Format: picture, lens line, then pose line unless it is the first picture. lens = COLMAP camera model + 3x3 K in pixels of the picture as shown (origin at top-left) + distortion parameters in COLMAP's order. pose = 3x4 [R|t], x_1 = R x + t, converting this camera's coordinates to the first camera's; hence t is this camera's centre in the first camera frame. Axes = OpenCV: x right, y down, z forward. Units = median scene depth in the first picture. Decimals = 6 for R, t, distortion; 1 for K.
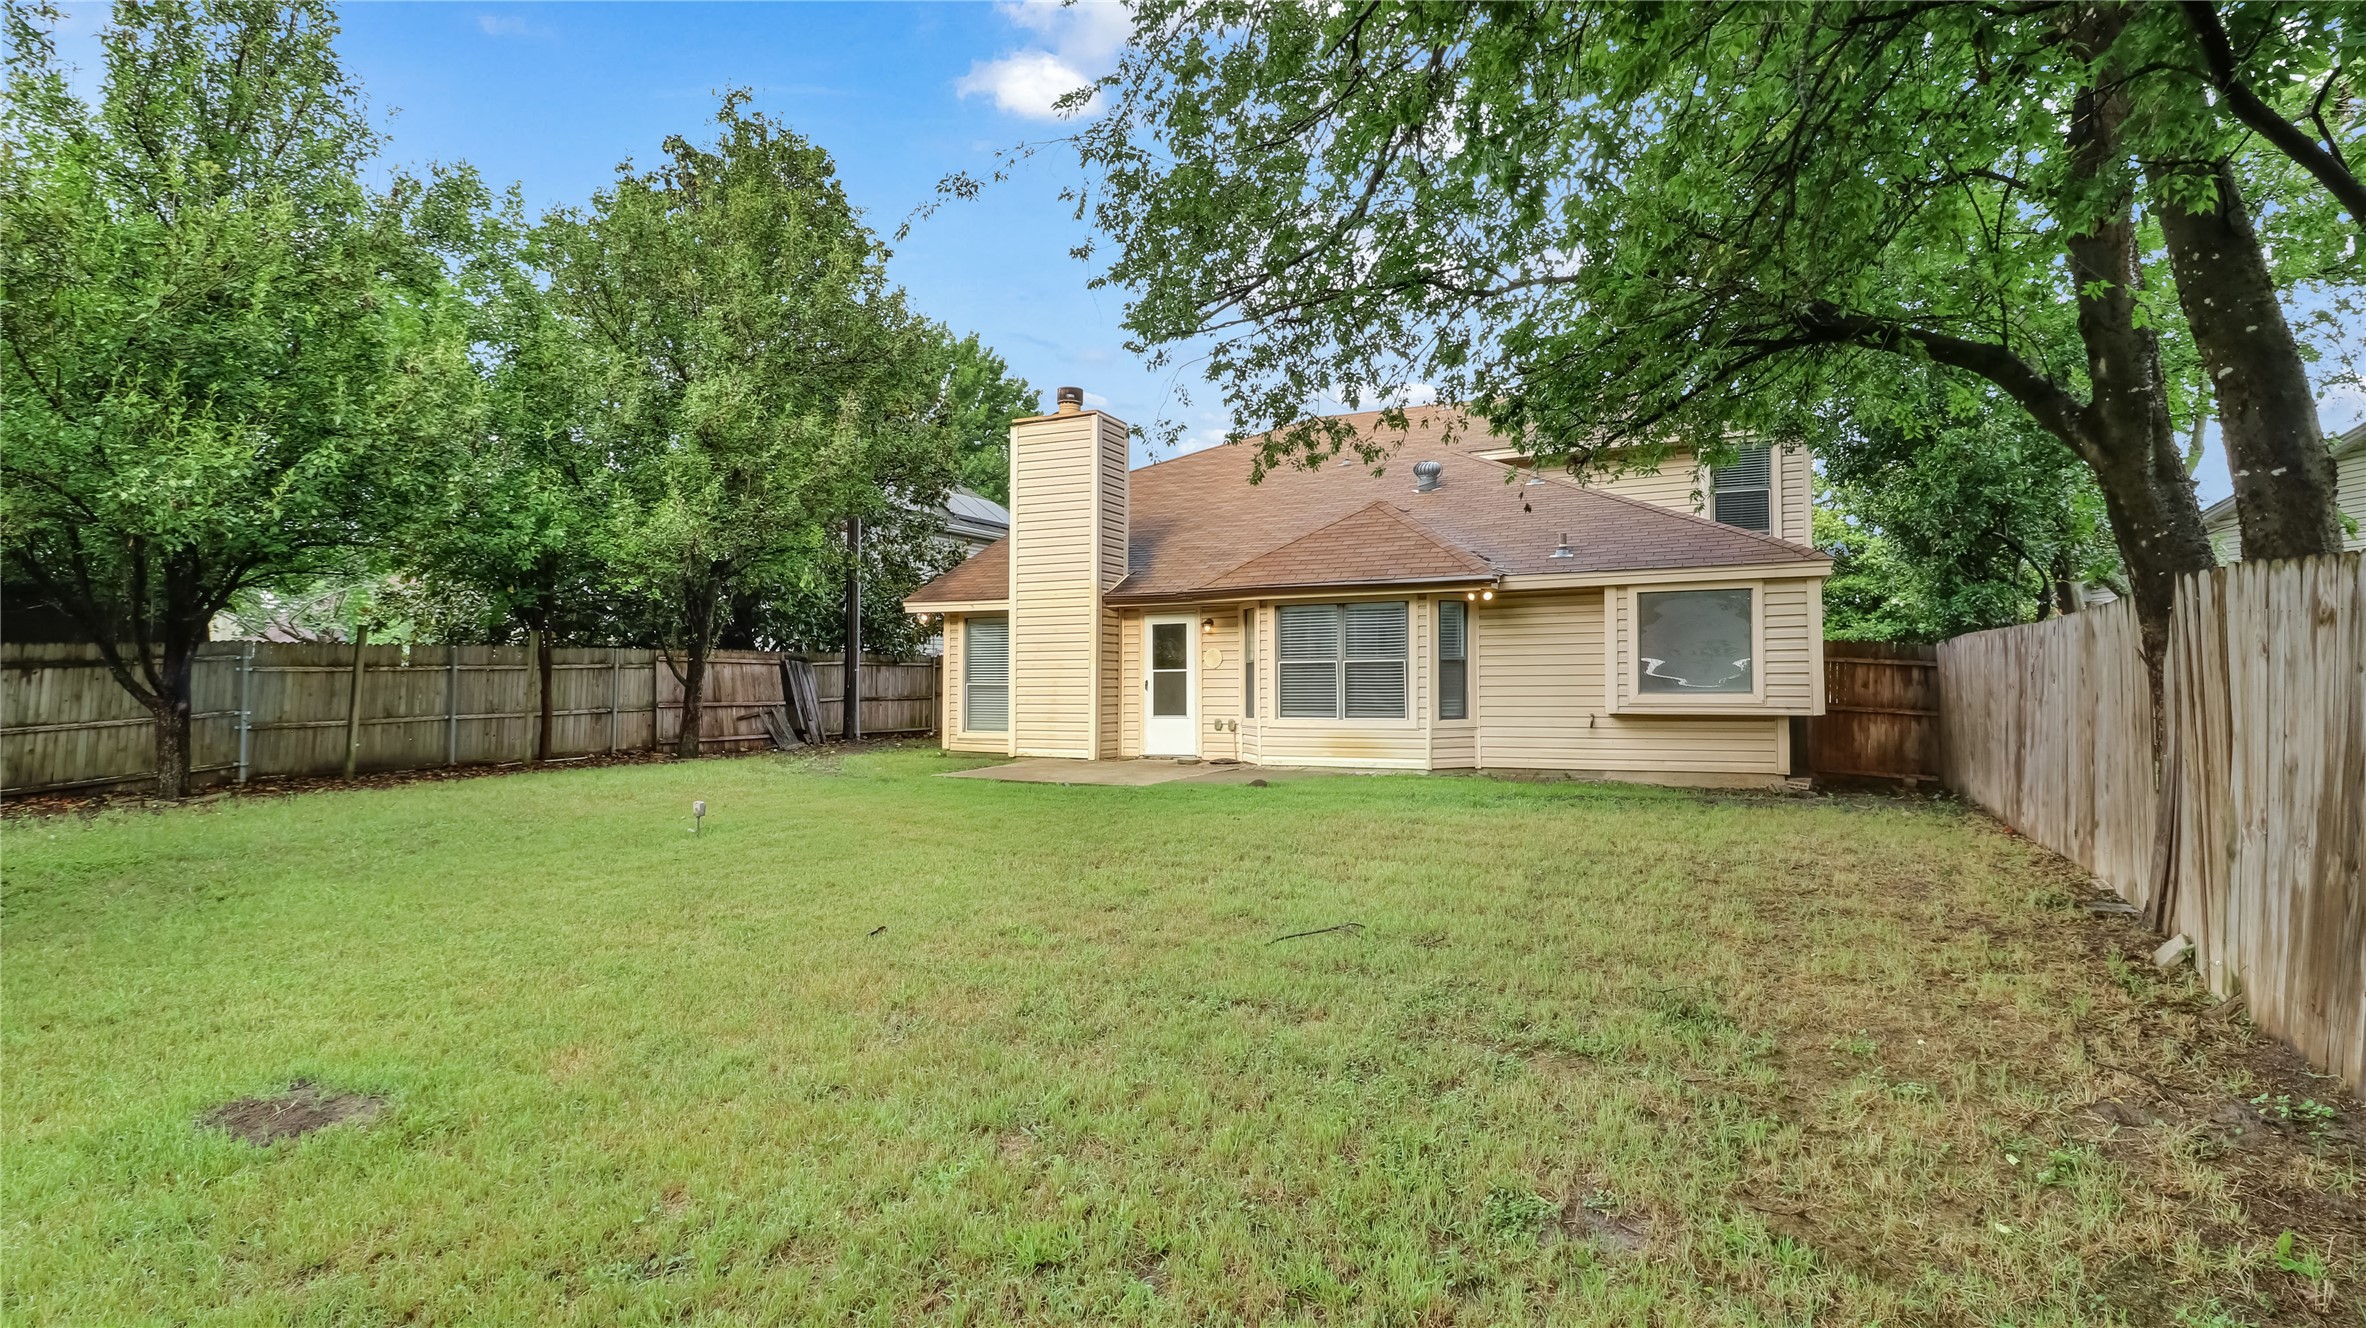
lens RADIAL K [[1124.3, 0, 1200.2], [0, 1124.3, 655.5], [0, 0, 1]] dist [-0.001089, -0.000558]
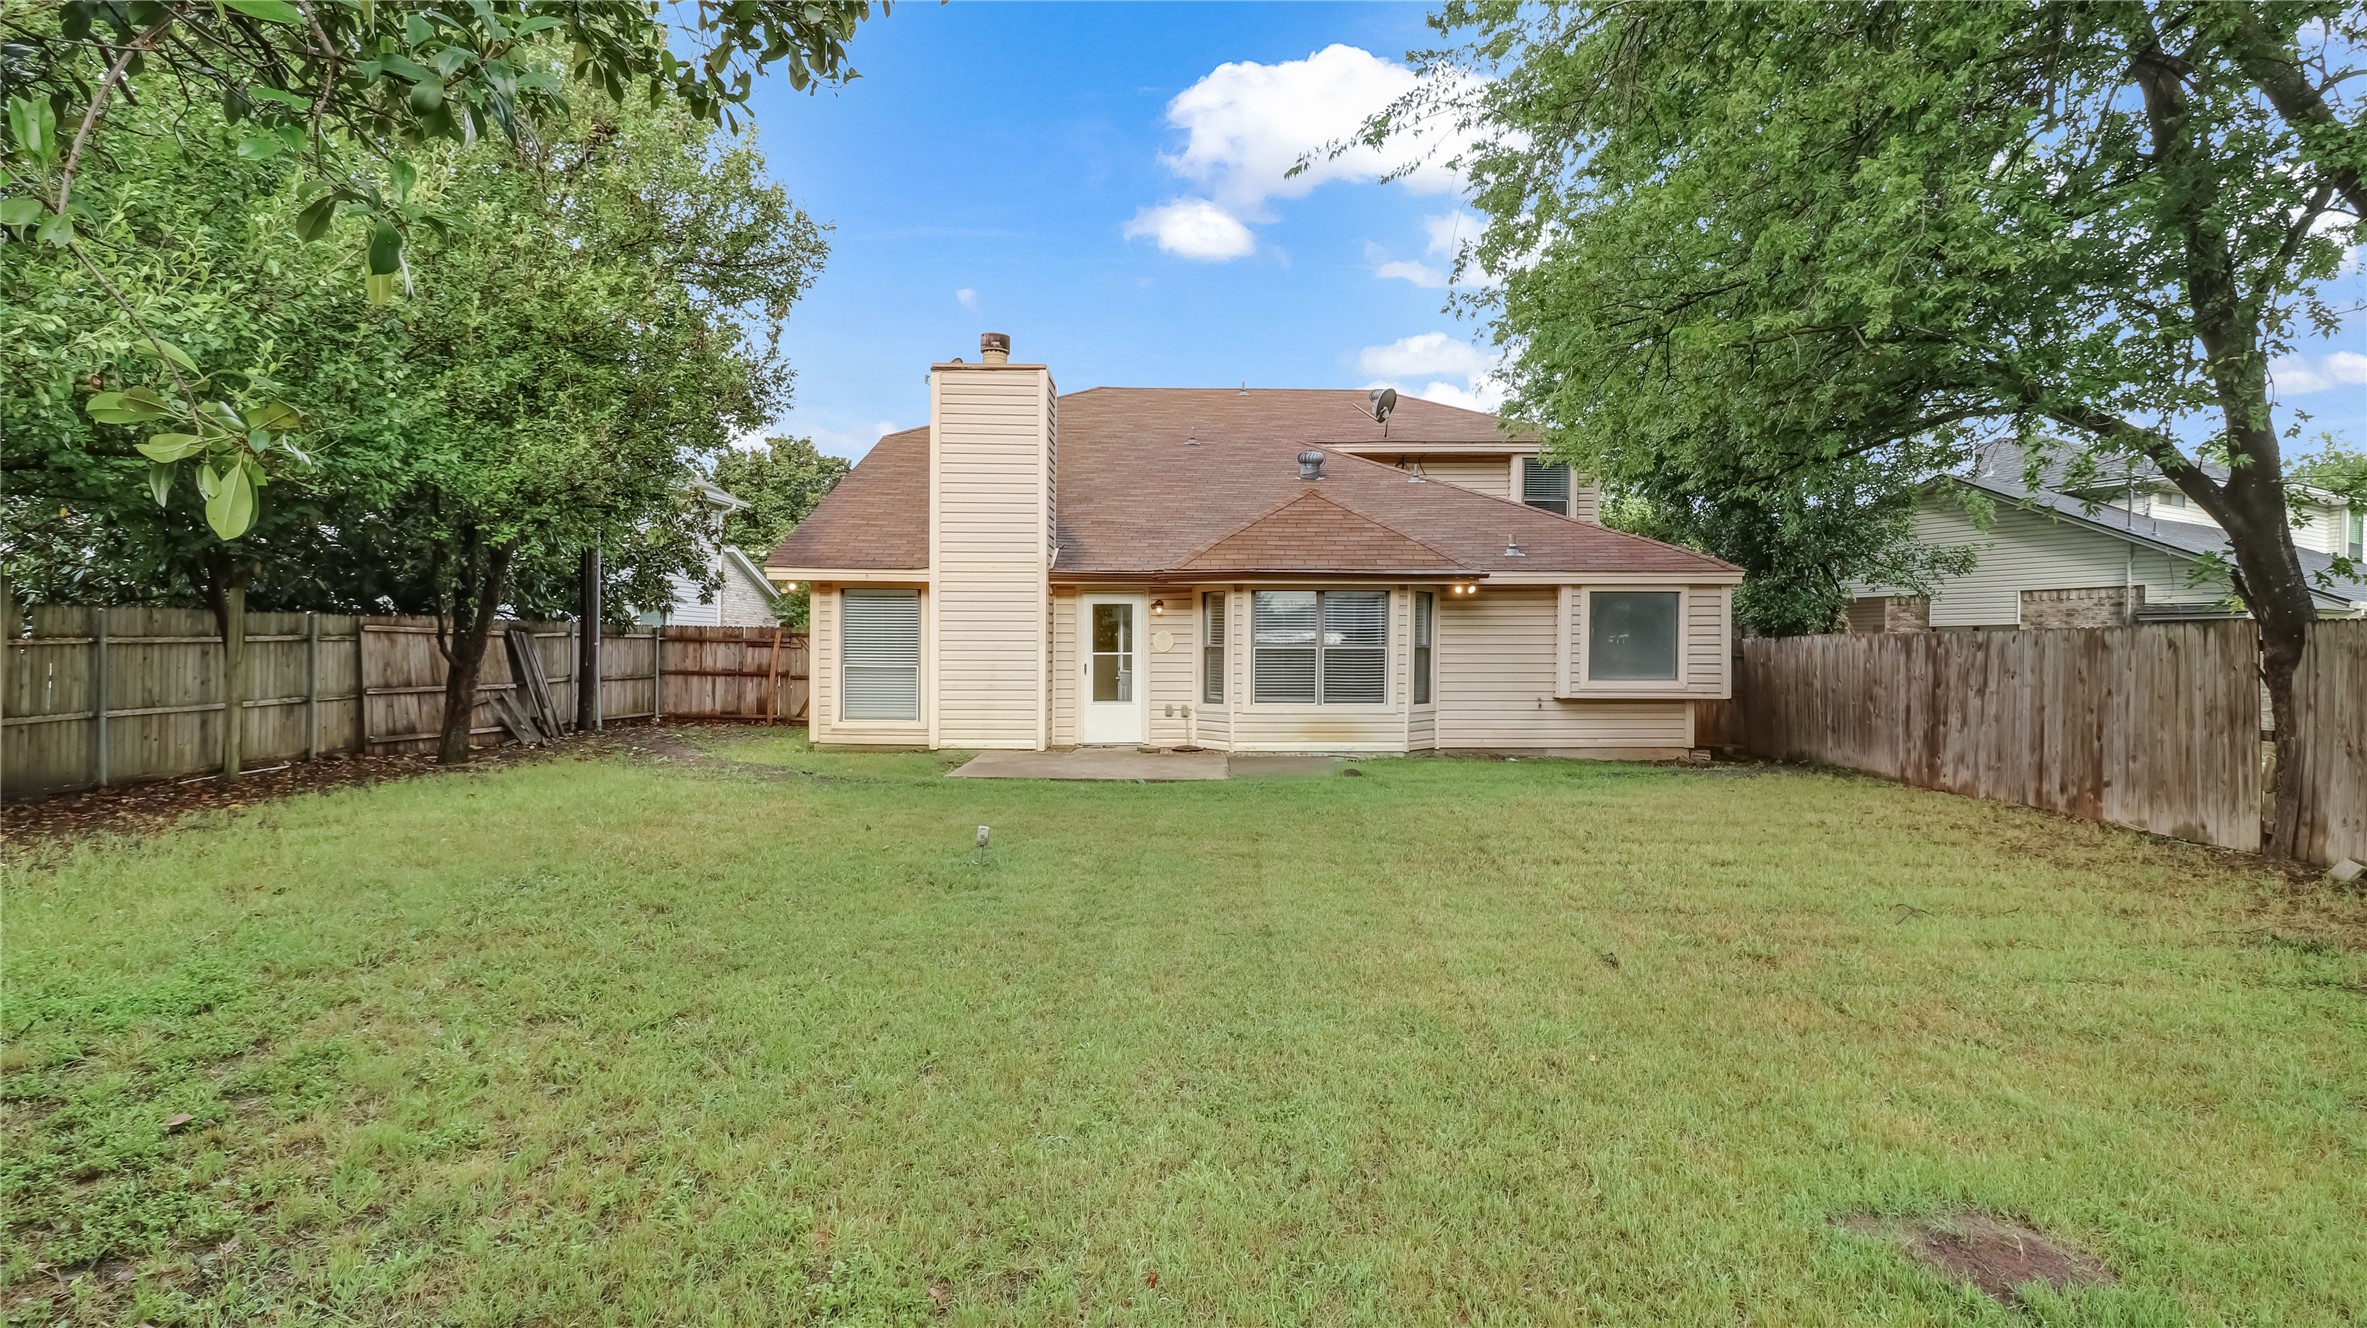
lens RADIAL K [[1124.8, 0, 1200.8], [0, 1124.8, 655.5], [0, 0, 1]] dist [-0.001089, -0.000558]
pose [[0.897638, 0.007092, 0.440676, -0.411573], [-0.019547, 0.999527, 0.023730, -0.009457], [-0.440299, -0.029915, 0.897353, 0.133057]]
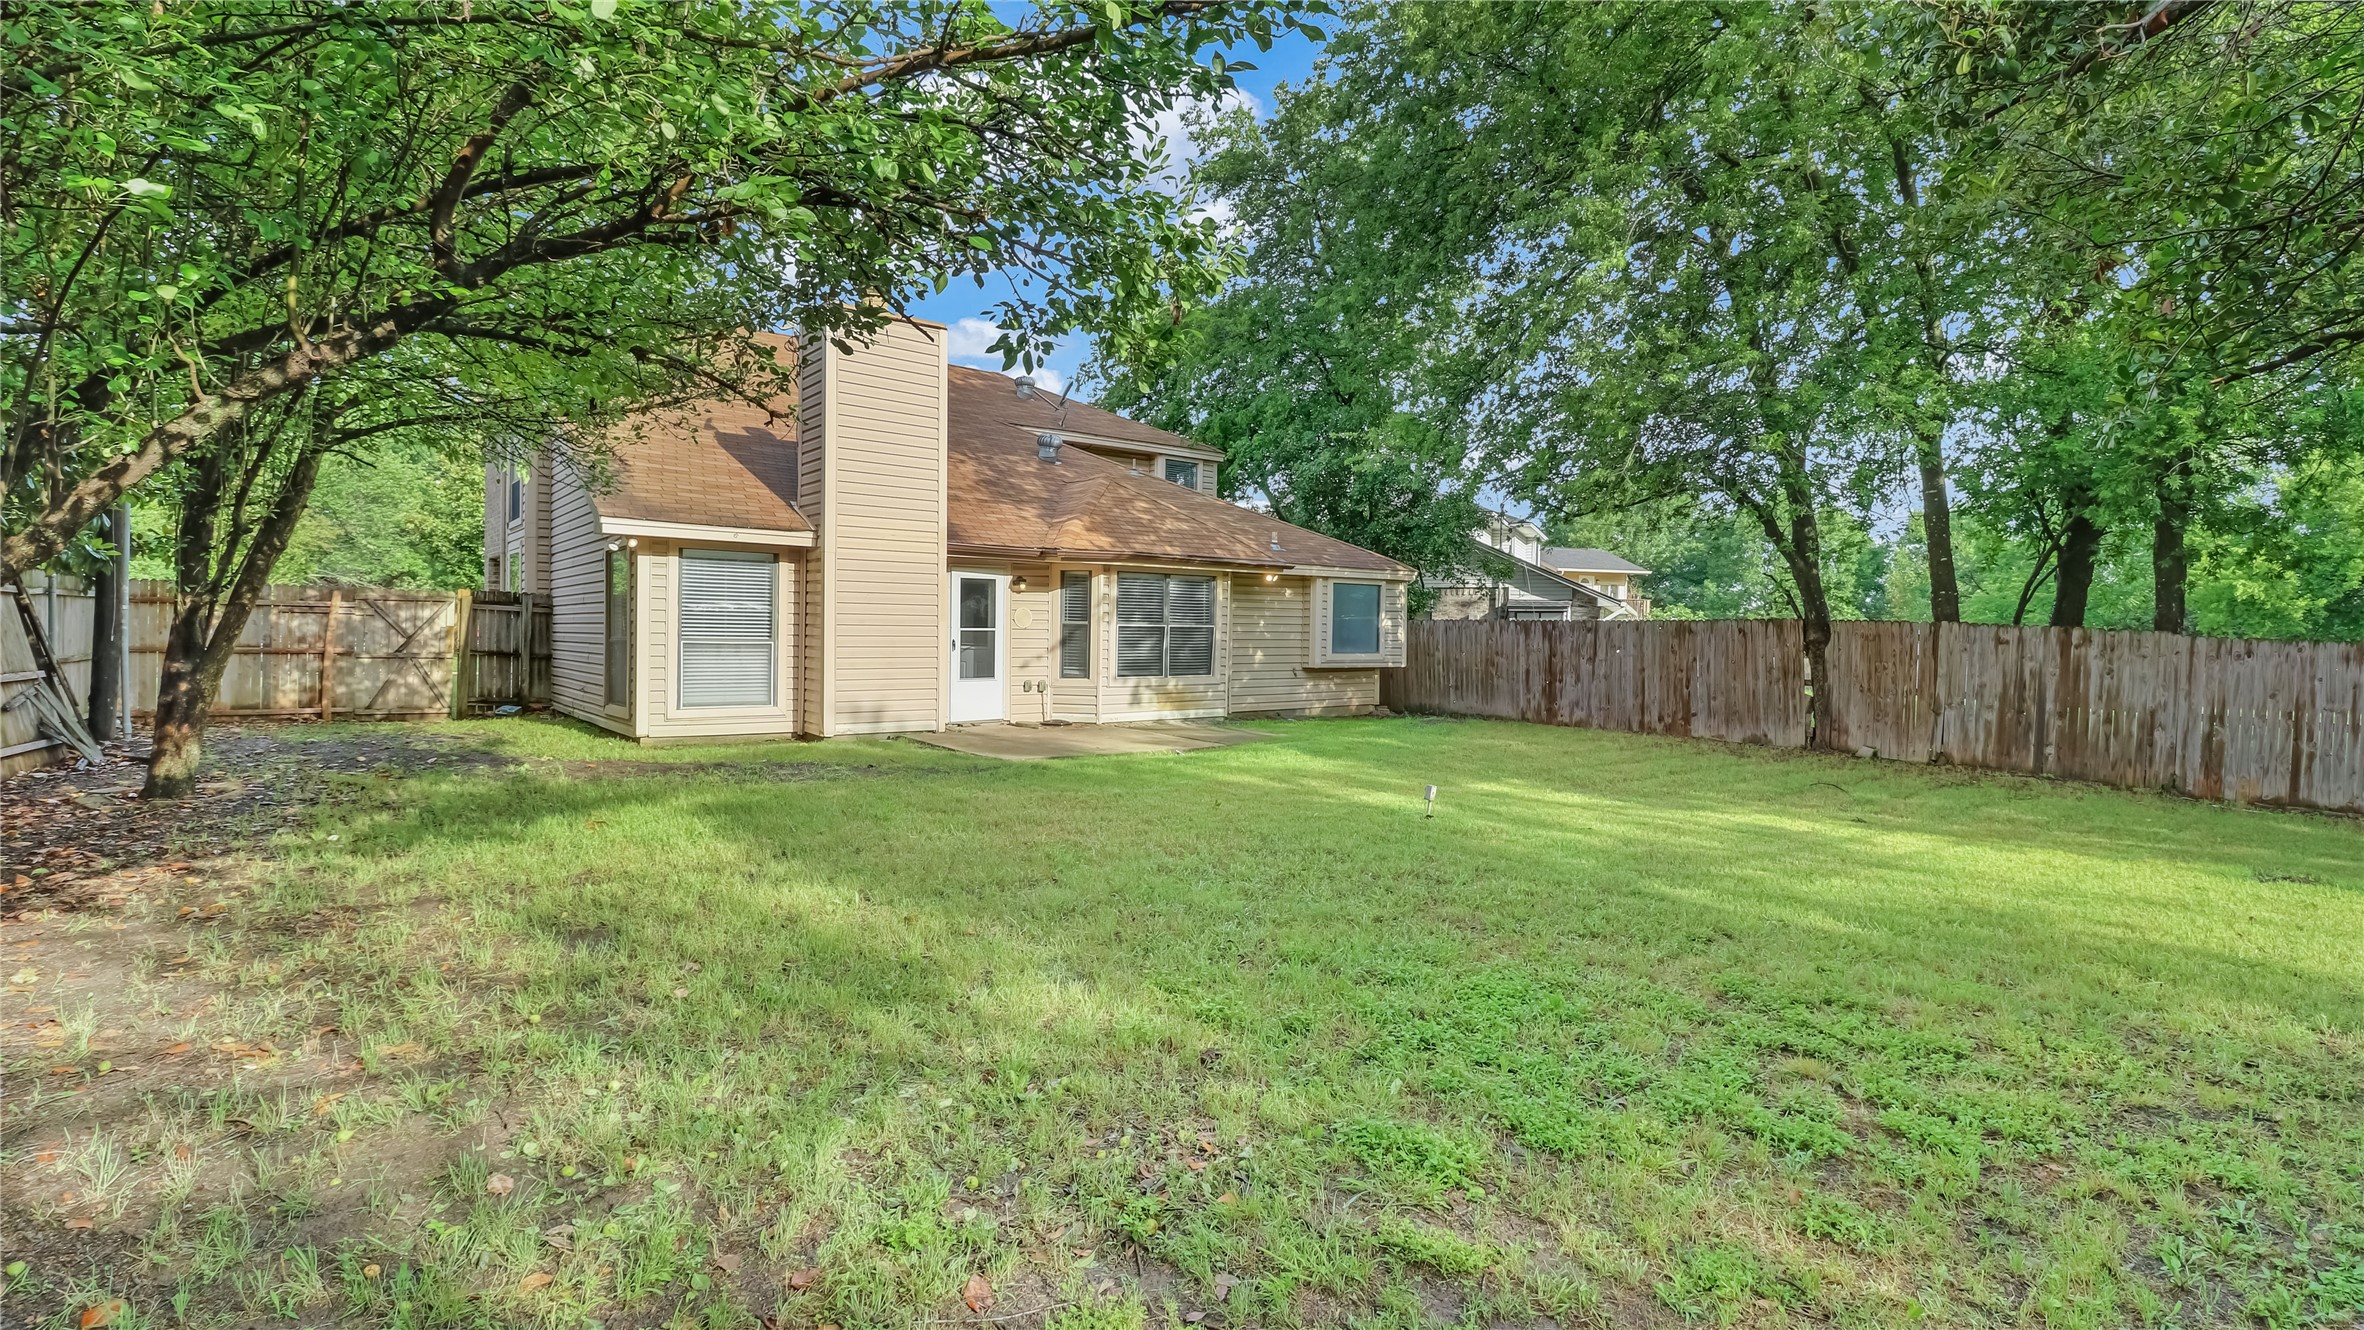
lens RADIAL K [[1123.4, 0, 1199.2], [0, 1123.4, 656.5], [0, 0, 1]] dist [-0.001089, -0.000558]
pose [[0.417060, -0.010768, 0.908815, -0.862975], [-0.038883, 0.998803, 0.029678, 0.001516], [-0.908047, -0.047715, 0.416142, 0.493998]]
